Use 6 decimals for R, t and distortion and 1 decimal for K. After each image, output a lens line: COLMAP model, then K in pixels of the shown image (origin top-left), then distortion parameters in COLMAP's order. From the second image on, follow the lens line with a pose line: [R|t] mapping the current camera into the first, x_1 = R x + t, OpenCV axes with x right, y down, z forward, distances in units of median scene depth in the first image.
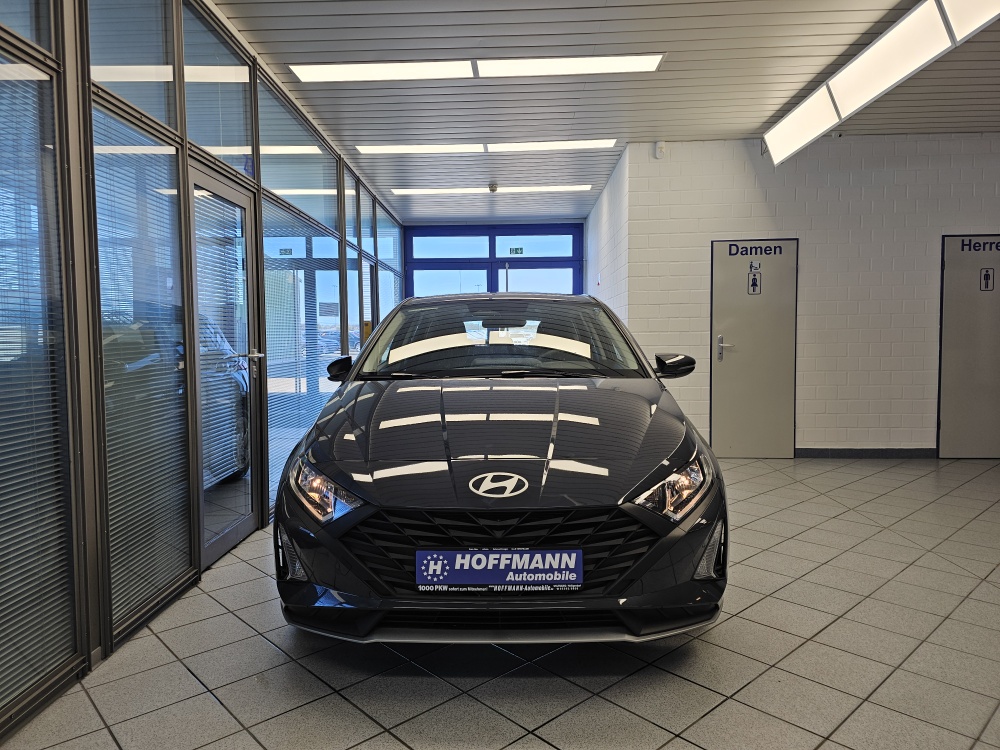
lens RADIAL K [[667.4, 0, 490.7], [0, 667.4, 377.9], [0, 0, 1]] dist [0.033280, -0.031880]
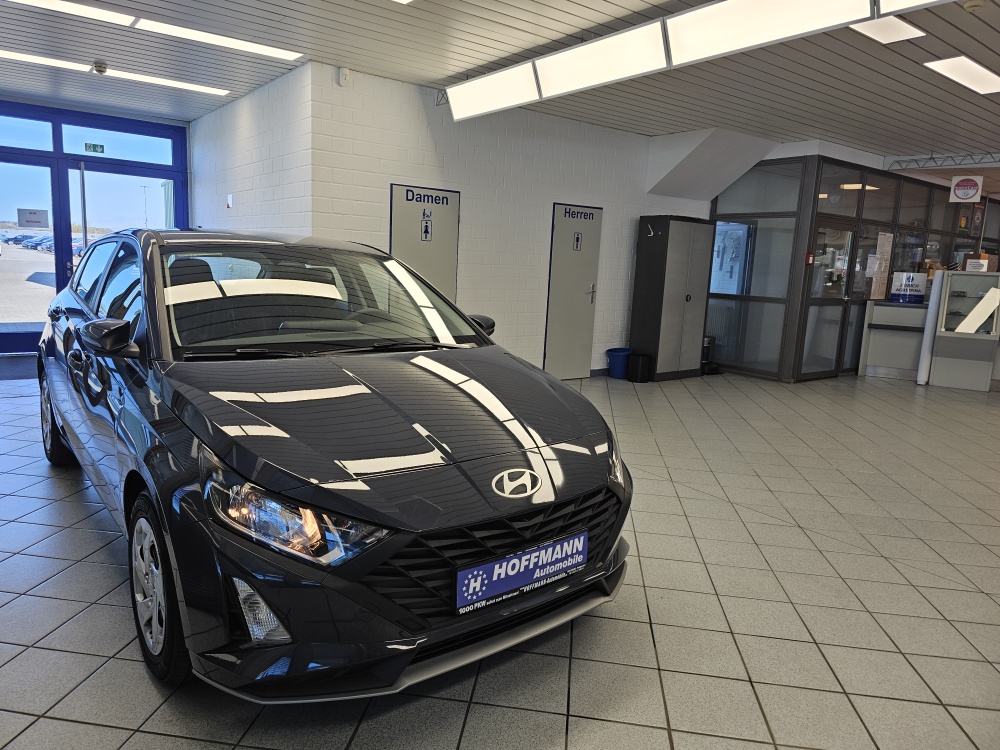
lens RADIAL K [[667.4, 0, 494.7], [0, 667.4, 375.9], [0, 0, 1]] dist [0.033280, -0.031880]
pose [[0.763016, -0.062073, 0.643393, -0.624936], [-0.015315, 0.993363, 0.114000, -0.100667], [-0.646199, -0.096837, 0.757001, 0.323403]]
